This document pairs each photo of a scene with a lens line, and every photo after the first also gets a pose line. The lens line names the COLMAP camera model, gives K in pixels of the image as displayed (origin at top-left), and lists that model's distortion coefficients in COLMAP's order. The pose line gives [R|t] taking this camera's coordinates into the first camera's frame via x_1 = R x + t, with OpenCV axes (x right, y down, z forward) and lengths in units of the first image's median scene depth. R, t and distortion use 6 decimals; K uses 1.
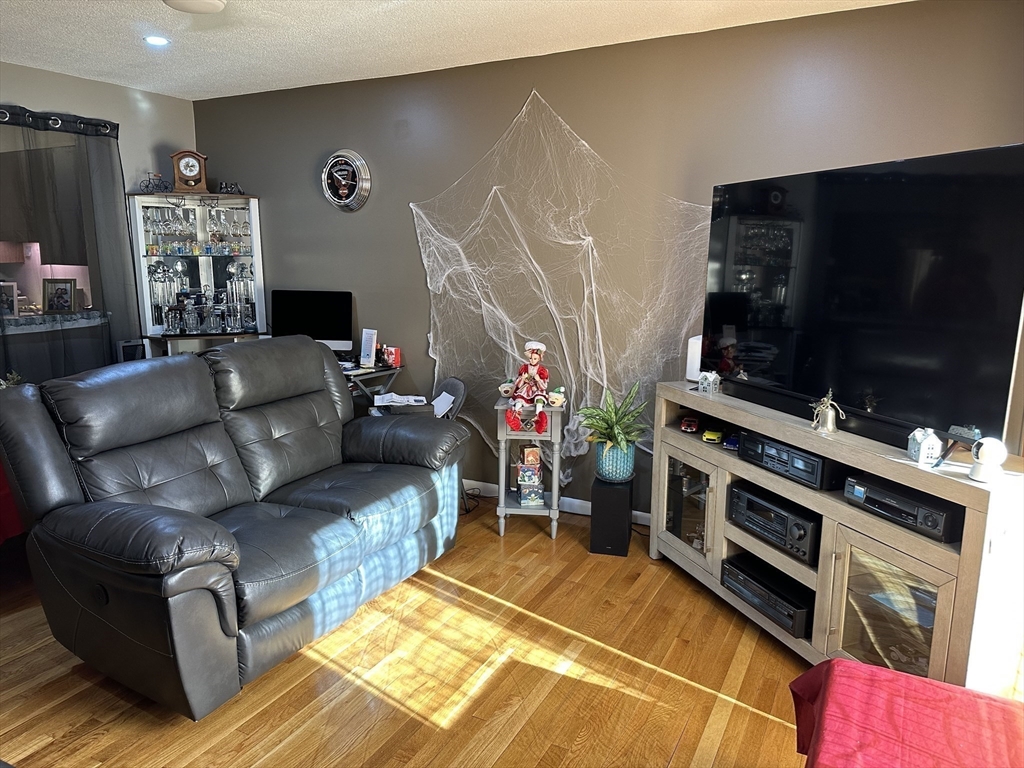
lens RADIAL K [[718.1, 0, 512.0], [0, 718.1, 384.0], [0, 0, 1]] dist [0.149485, -0.221718]
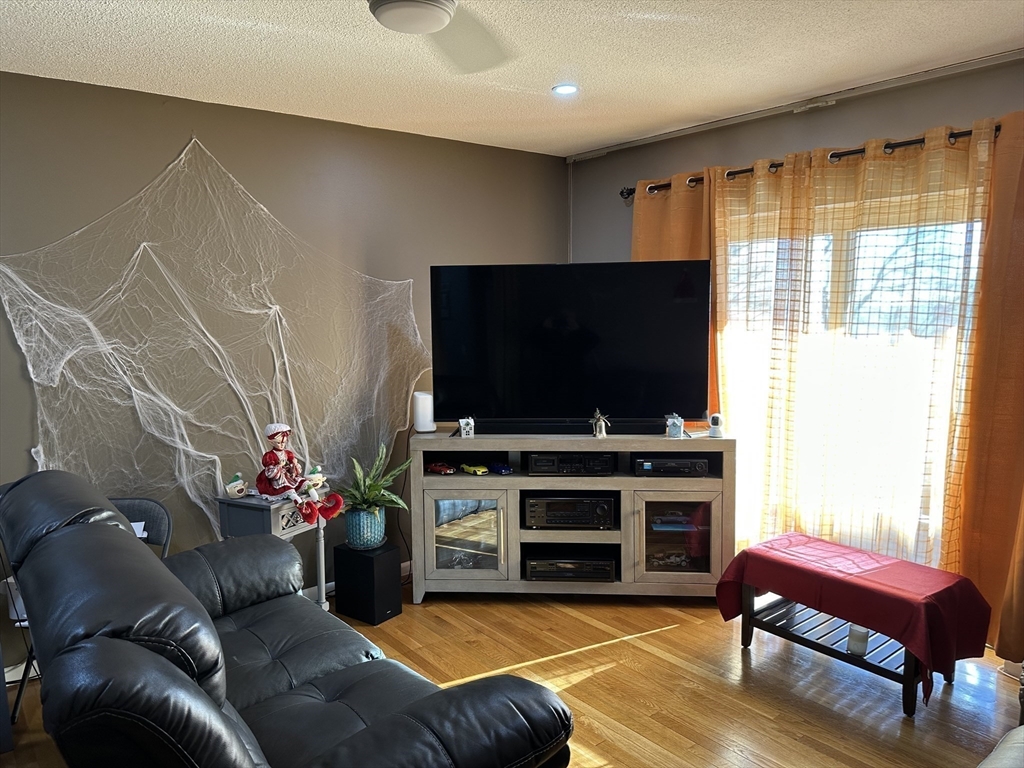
lens RADIAL K [[718.1, 0, 512.0], [0, 718.1, 384.0], [0, 0, 1]] dist [0.149485, -0.221718]
pose [[0.394792, -0.106110, 0.912622, -0.678076], [0.181136, 0.982802, 0.035912, -0.088530], [-0.900738, 0.151131, 0.407223, 0.384218]]
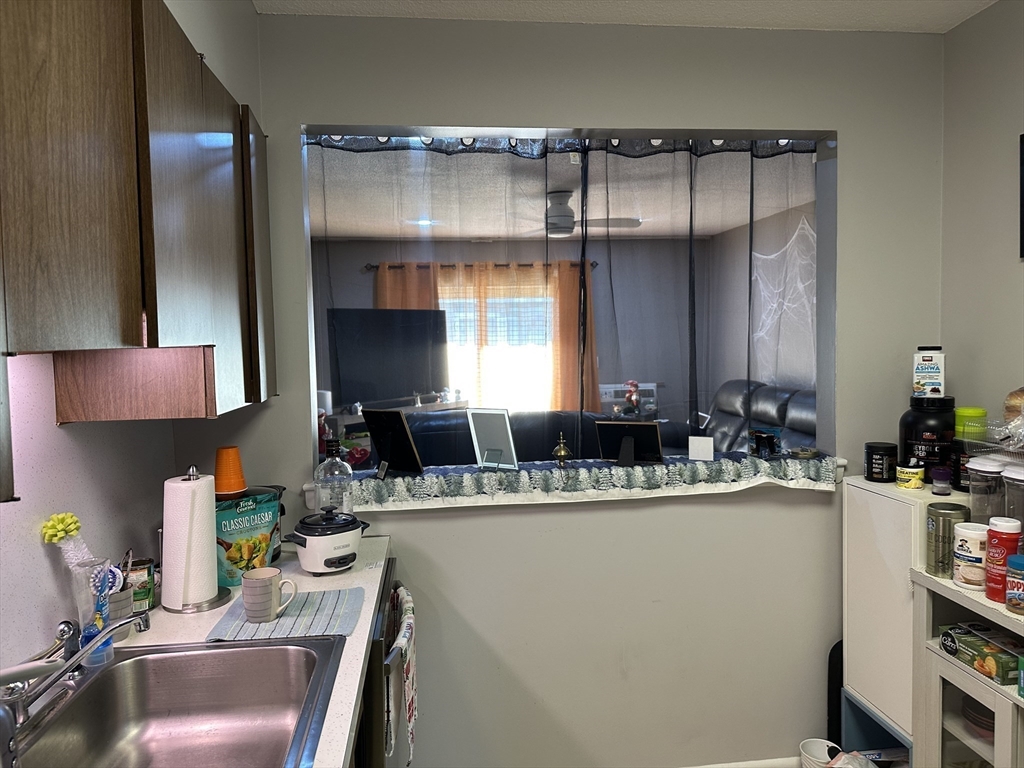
lens RADIAL K [[718.1, 0, 512.0], [0, 718.1, 384.0], [0, 0, 1]] dist [0.149485, -0.221718]
pose [[-0.563818, -0.044142, 0.824718, -1.343871], [0.176764, 0.968982, 0.172708, -0.283023], [-0.806761, 0.243156, -0.538527, 1.480409]]
